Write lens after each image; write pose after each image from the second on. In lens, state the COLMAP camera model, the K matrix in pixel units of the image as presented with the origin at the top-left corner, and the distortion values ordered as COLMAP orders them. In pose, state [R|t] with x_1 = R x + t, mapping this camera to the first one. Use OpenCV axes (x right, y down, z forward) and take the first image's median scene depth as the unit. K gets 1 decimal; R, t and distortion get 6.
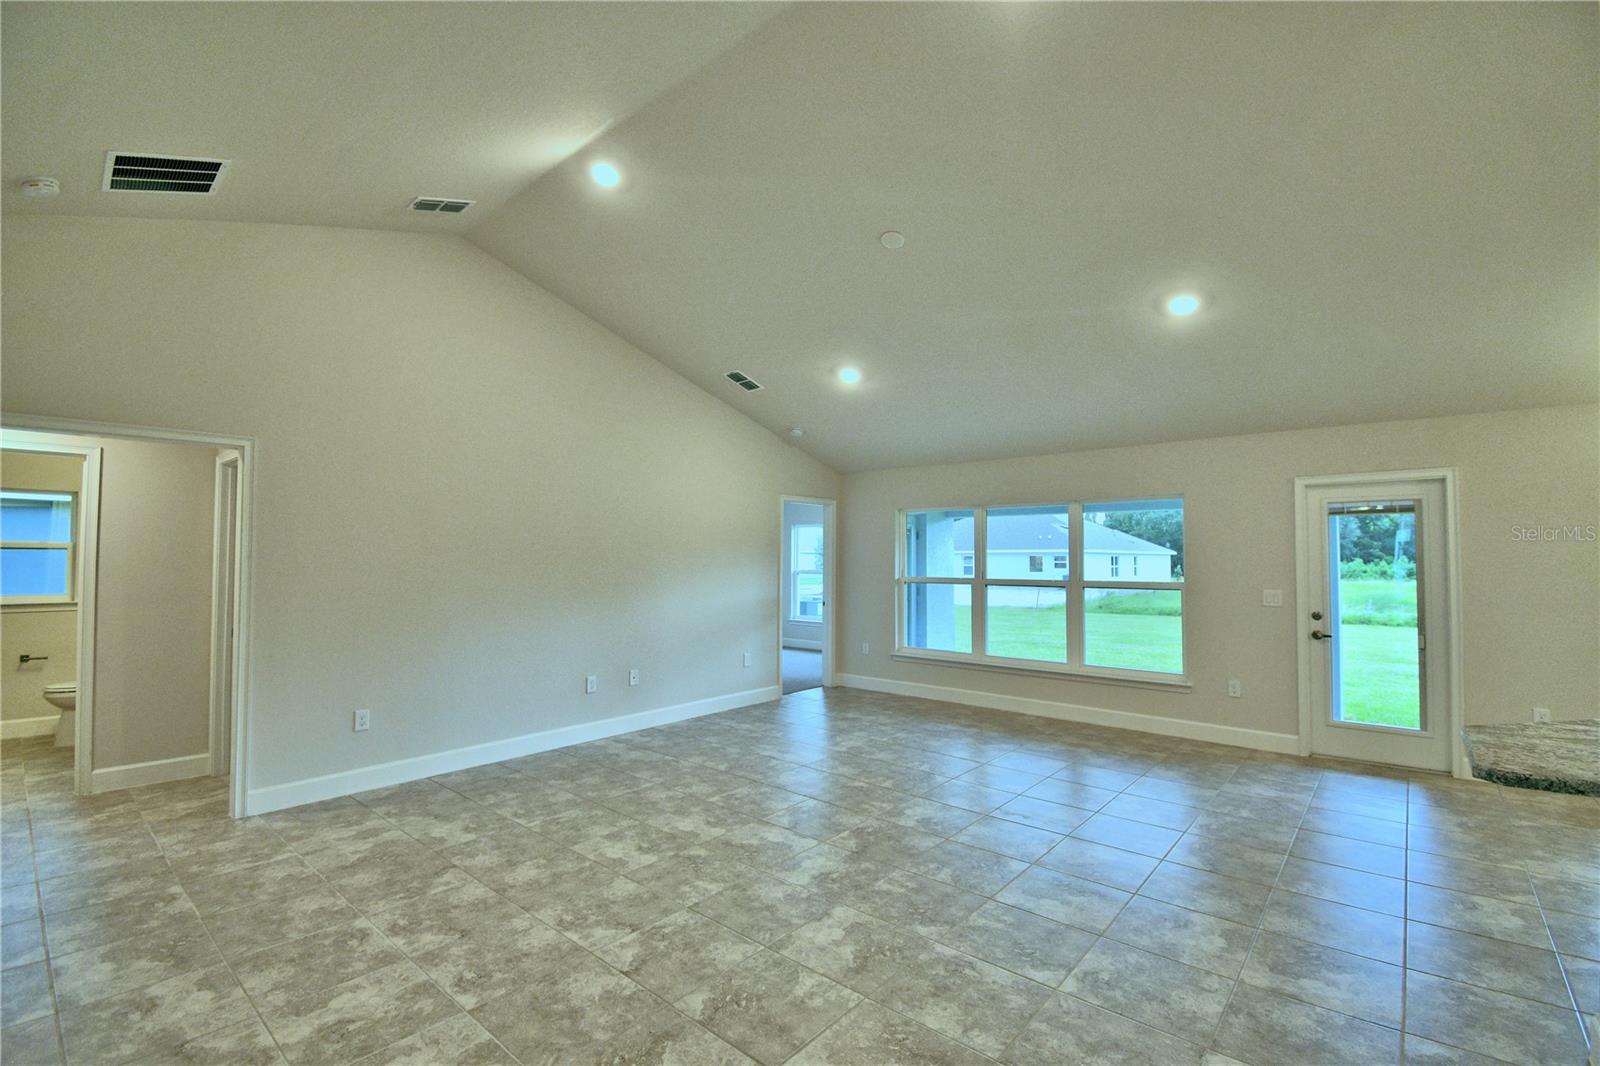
lens RADIAL K [[704.4, 0, 796.7], [0, 704.4, 536.5], [0, 0, 1]] dist [0.015152, -0.022334]
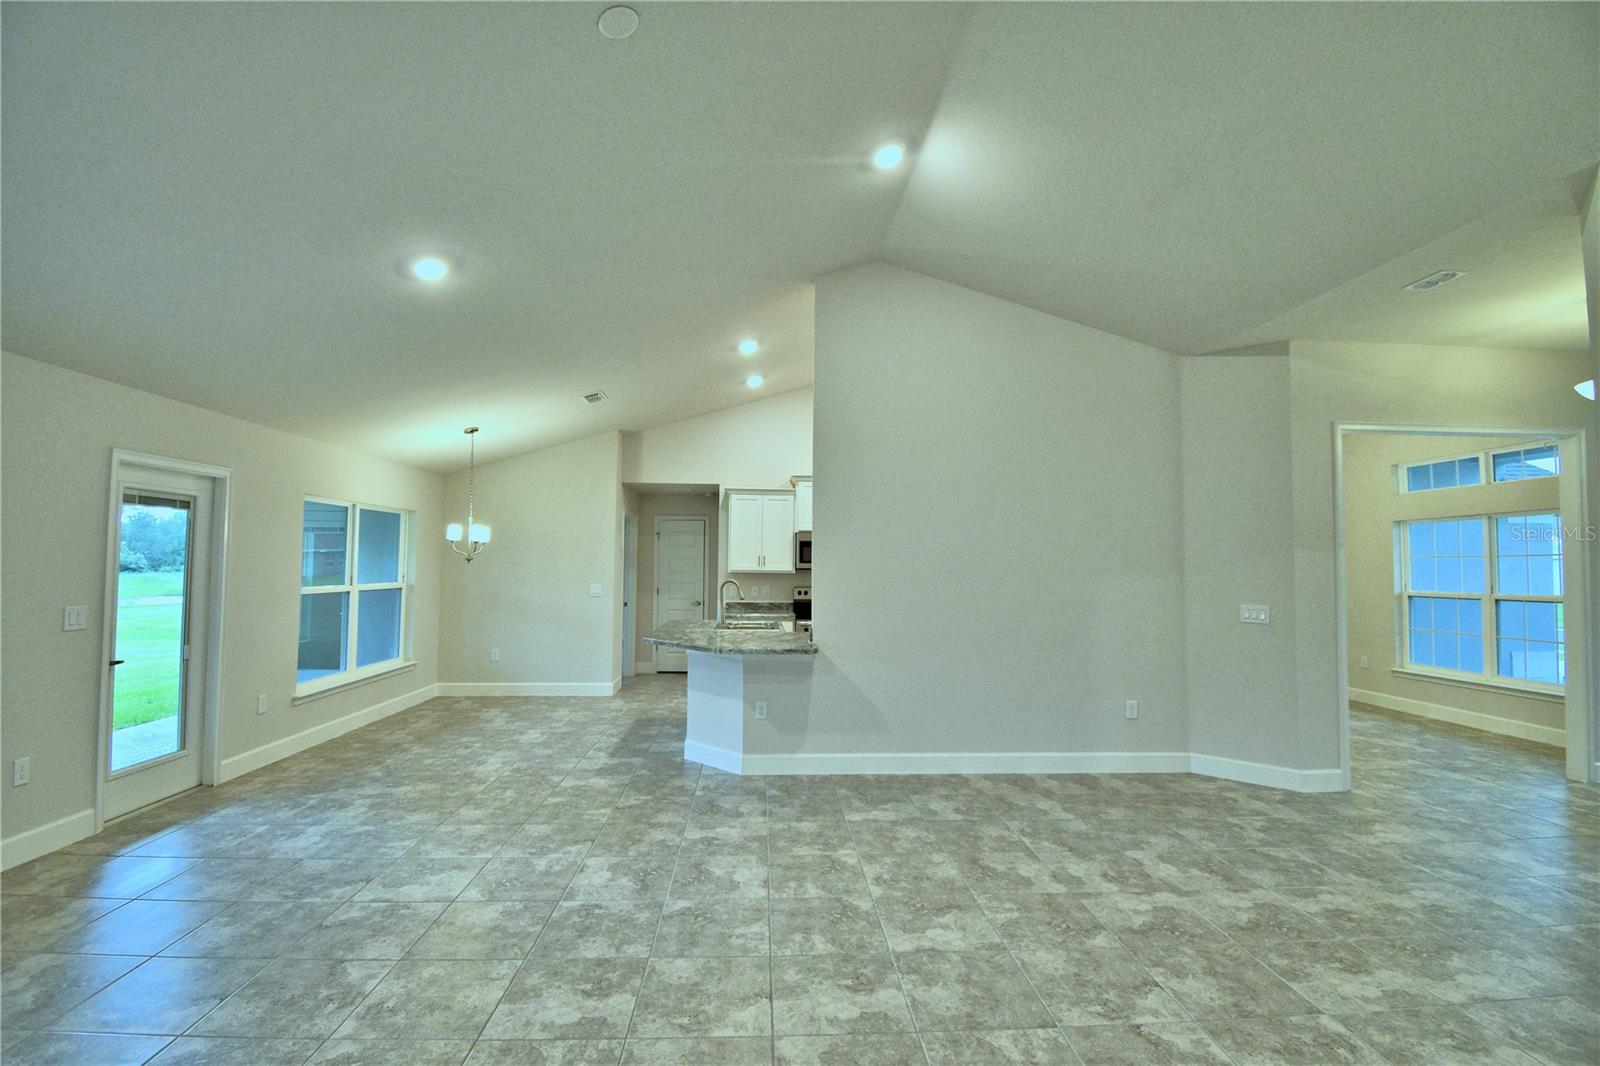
lens RADIAL K [[704.4, 0, 790.4], [0, 704.4, 526.9], [0, 0, 1]] dist [0.015152, -0.022334]
pose [[-0.687383, 0.030075, 0.725672, -0.508098], [-0.034059, 0.996708, -0.073569, 0.046081], [-0.725496, -0.075286, -0.684096, 1.706445]]
